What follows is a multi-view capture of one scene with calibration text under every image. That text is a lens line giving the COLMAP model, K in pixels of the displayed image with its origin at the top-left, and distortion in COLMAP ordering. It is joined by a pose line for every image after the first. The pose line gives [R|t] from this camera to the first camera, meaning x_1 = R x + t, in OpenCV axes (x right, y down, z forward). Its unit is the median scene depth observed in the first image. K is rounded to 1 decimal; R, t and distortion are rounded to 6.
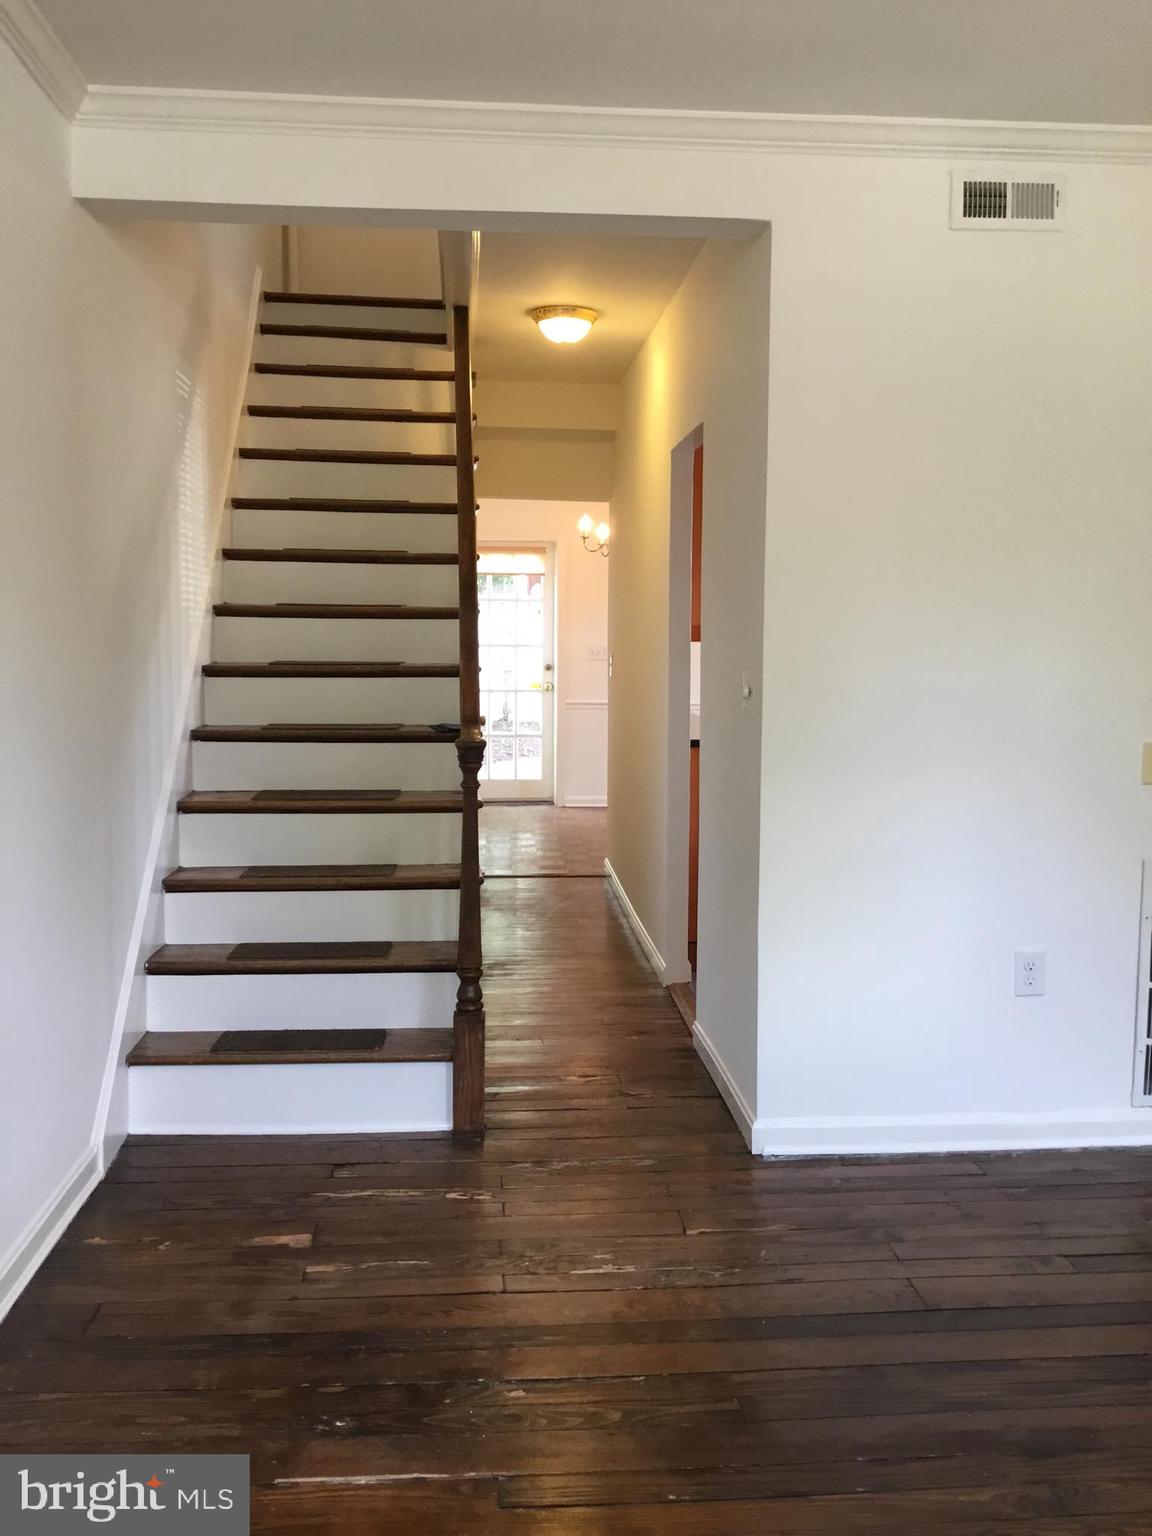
lens RADIAL K [[1388.0, 0, 576.0], [0, 1388.0, 768.0], [0, 0, 1]] dist [0.136470, -0.264919]
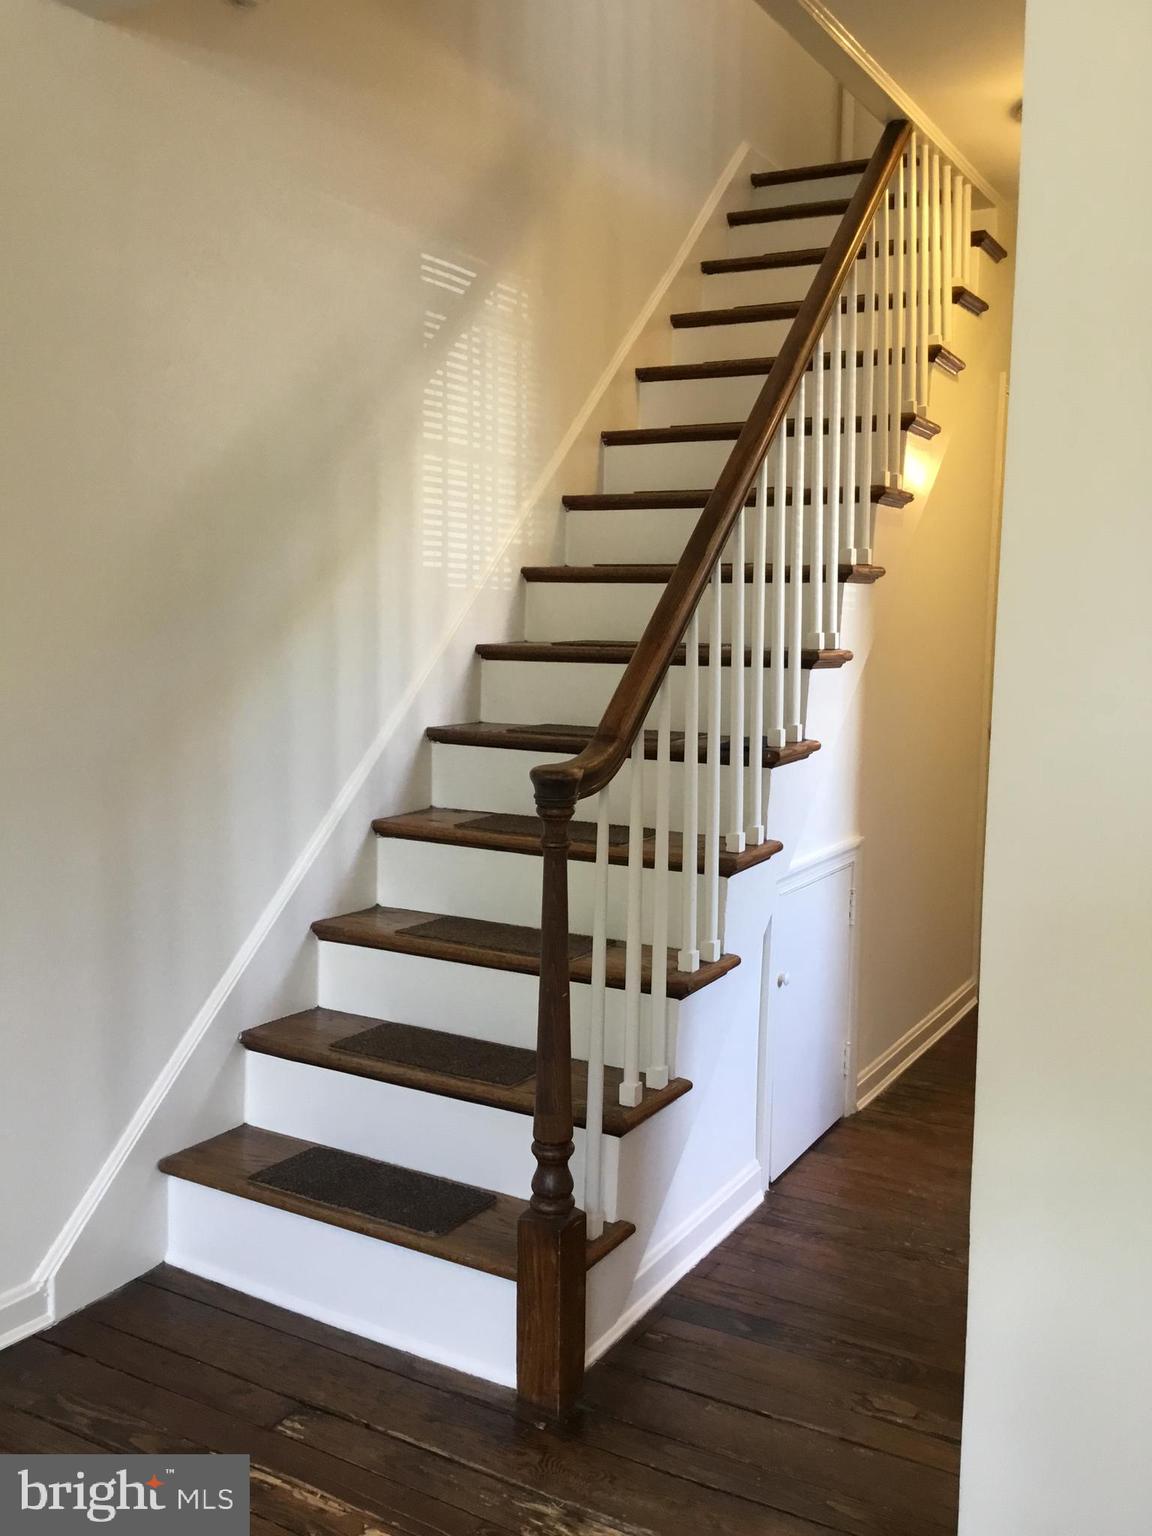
lens RADIAL K [[1388.0, 0, 576.0], [0, 1388.0, 768.0], [0, 0, 1]] dist [0.136470, -0.264919]
pose [[0.826002, 0.067543, -0.559606, 0.232212], [-0.062634, 0.997645, 0.027962, -0.033012], [0.560177, 0.011954, 0.828287, 0.430785]]
